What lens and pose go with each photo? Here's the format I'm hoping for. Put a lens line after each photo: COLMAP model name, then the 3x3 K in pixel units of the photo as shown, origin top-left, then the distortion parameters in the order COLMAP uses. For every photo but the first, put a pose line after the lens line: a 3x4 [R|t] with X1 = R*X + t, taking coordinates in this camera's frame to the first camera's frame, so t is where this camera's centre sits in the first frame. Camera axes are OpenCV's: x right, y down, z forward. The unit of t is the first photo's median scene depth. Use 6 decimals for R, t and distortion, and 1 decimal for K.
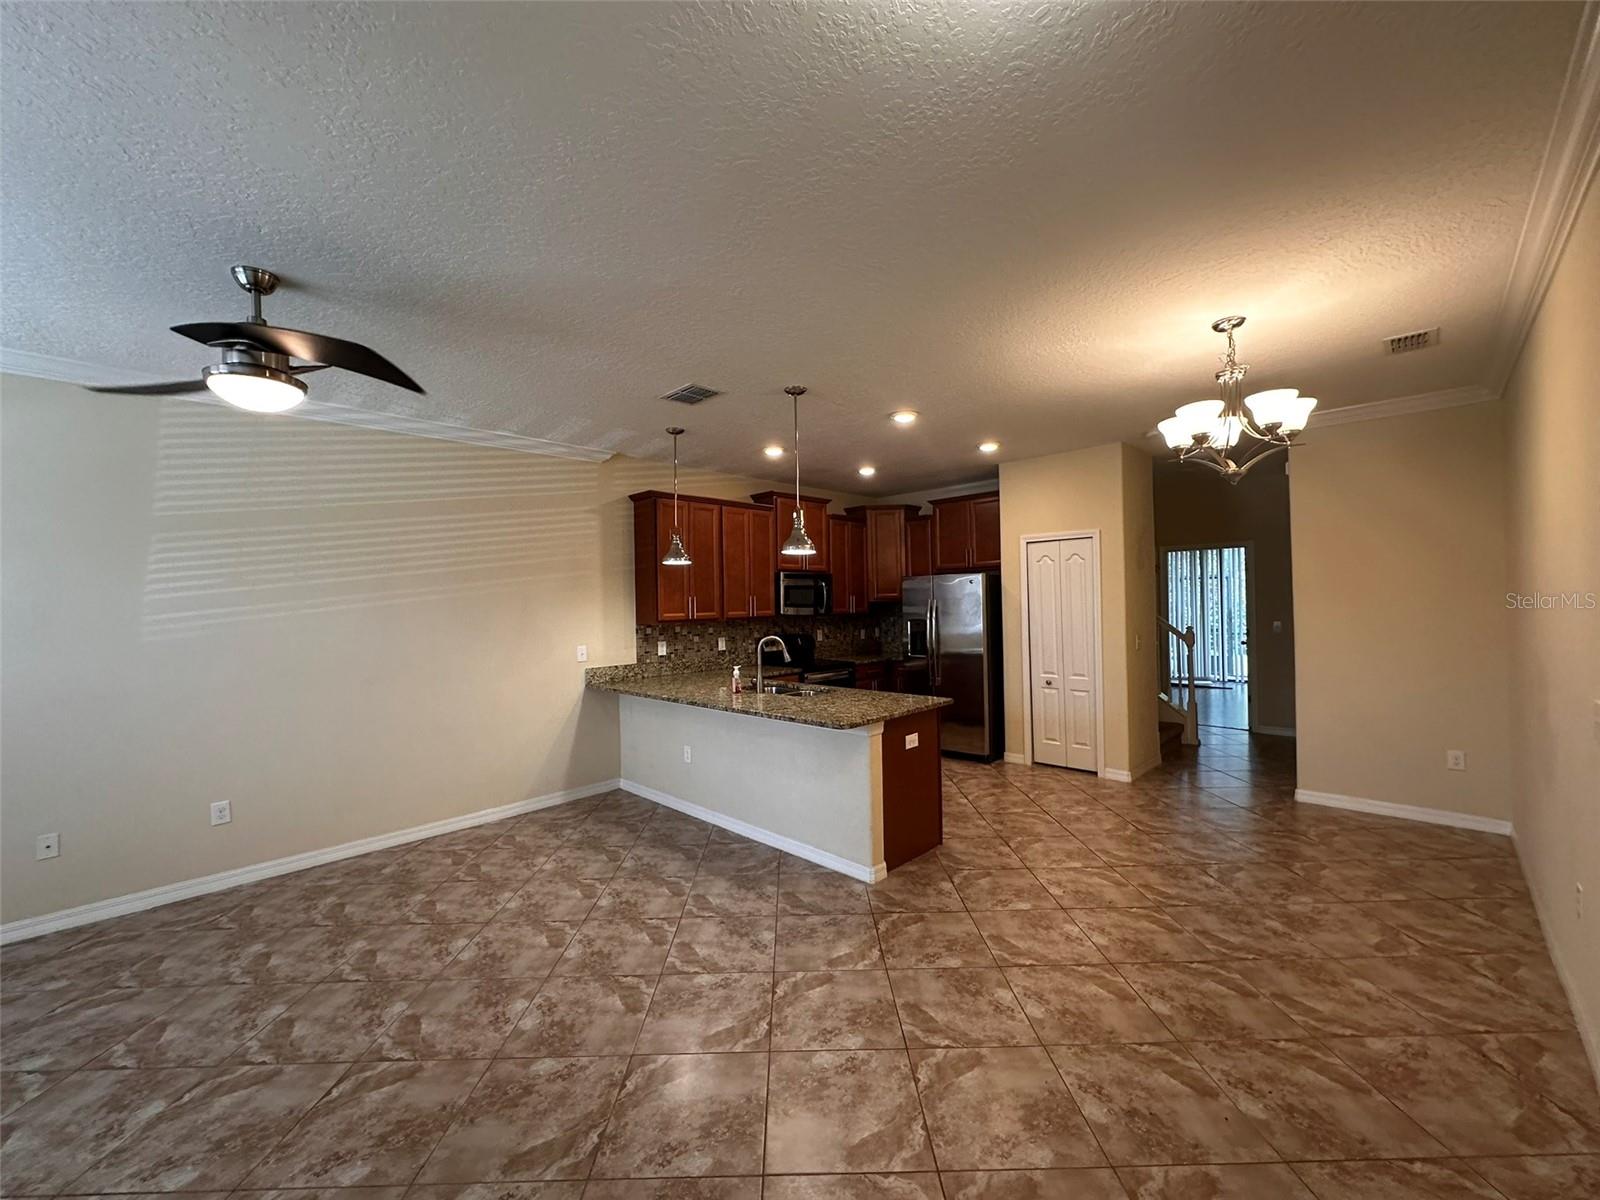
lens RADIAL K [[635.2, 0, 796.6], [0, 635.2, 600.2], [0, 0, 1]] dist [-0.002046, 0.000628]
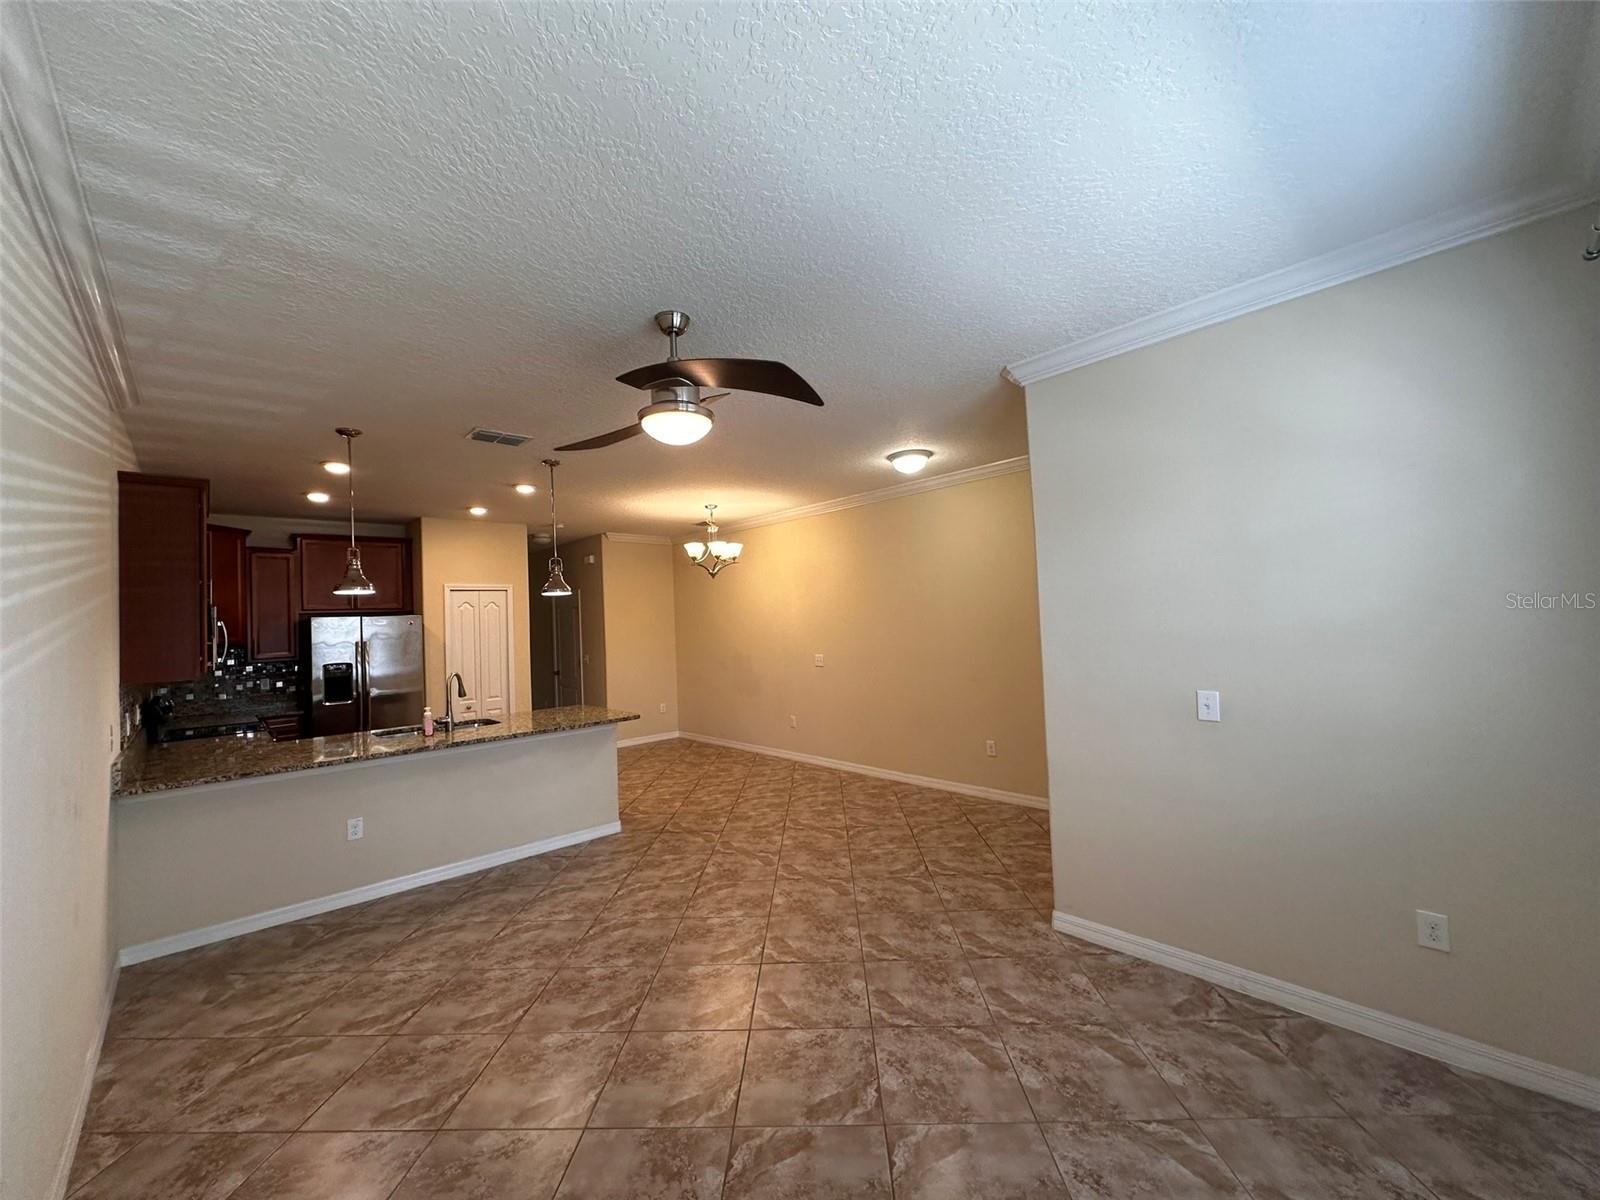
lens RADIAL K [[635.2, 0, 796.6], [0, 635.2, 600.2], [0, 0, 1]] dist [-0.002046, 0.000628]
pose [[0.044577, 0.049643, 0.997772, -0.816220], [0.037030, 0.997996, -0.051309, 0.011324], [-0.998319, 0.039234, 0.042650, 0.329490]]
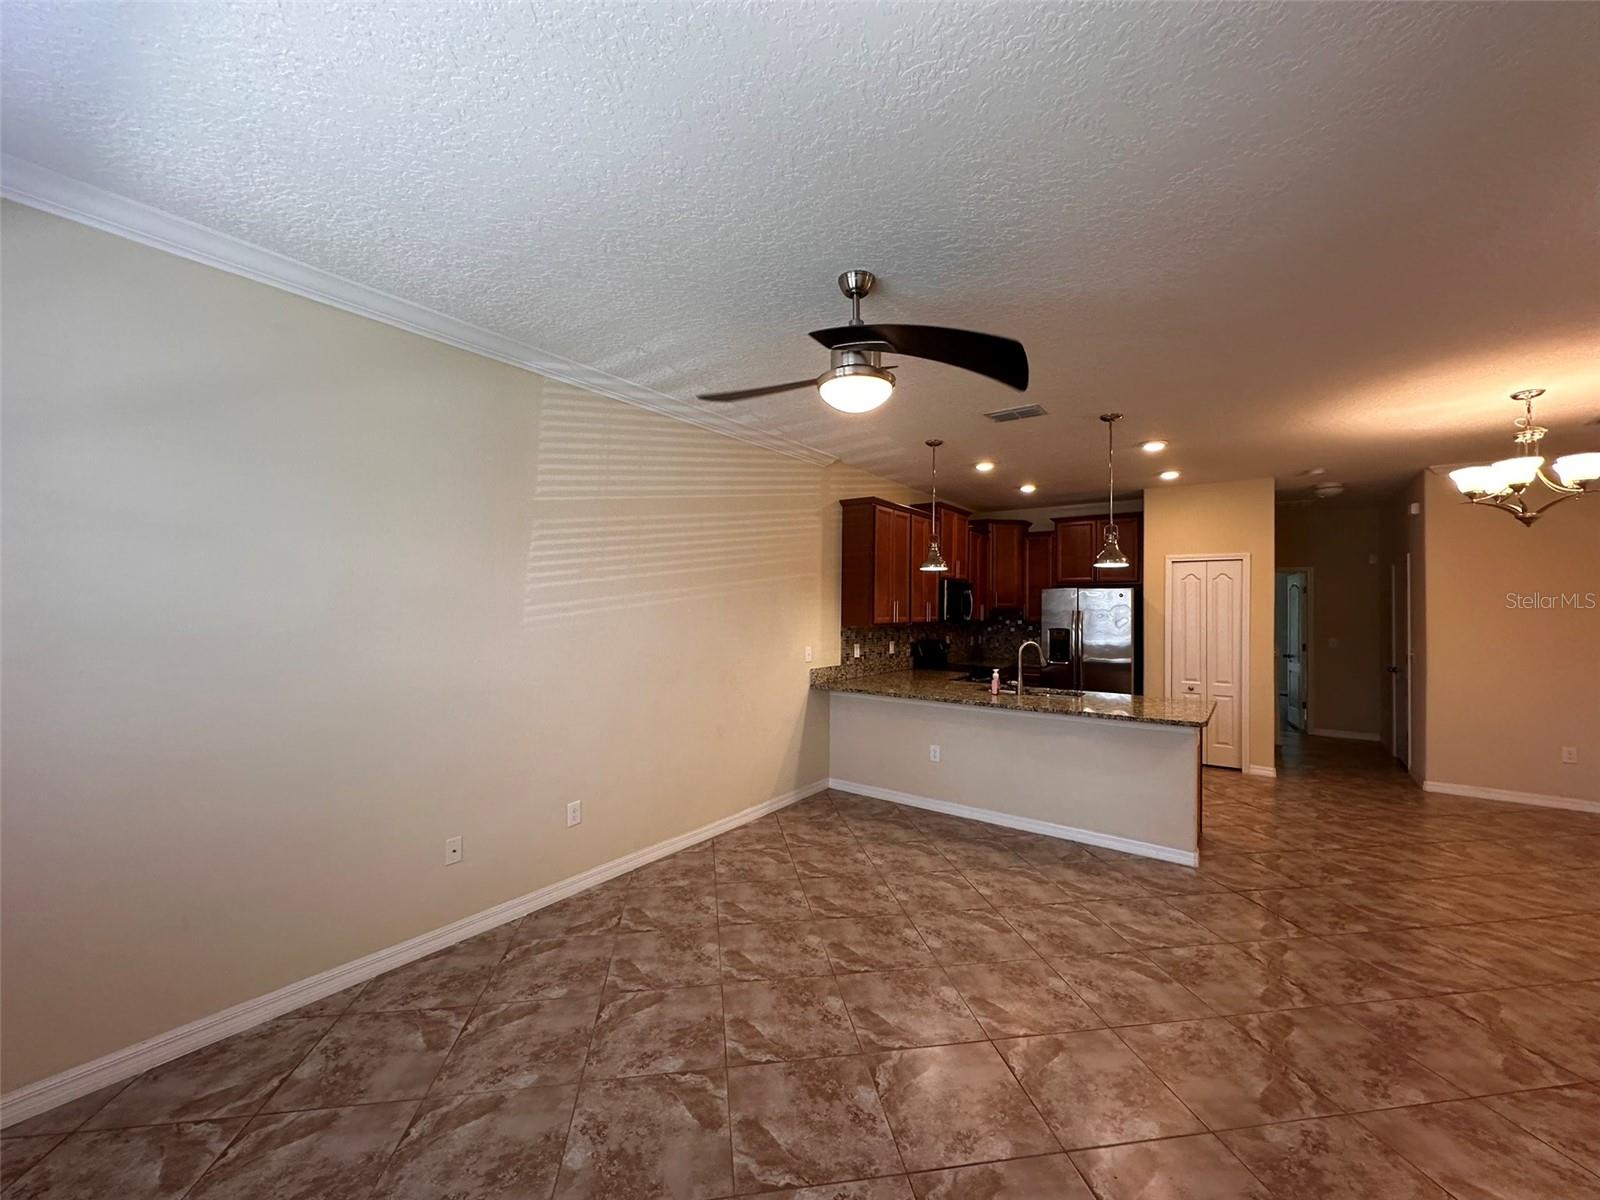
lens RADIAL K [[636.0, 0, 800.8], [0, 636.0, 591.5], [0, 0, 1]] dist [0.001936, 0.000079]
pose [[0.988142, 0.034393, 0.149642, -0.466328], [-0.030903, 0.999195, -0.025589, 0.009894], [-0.150402, 0.020661, 0.988409, -0.002819]]
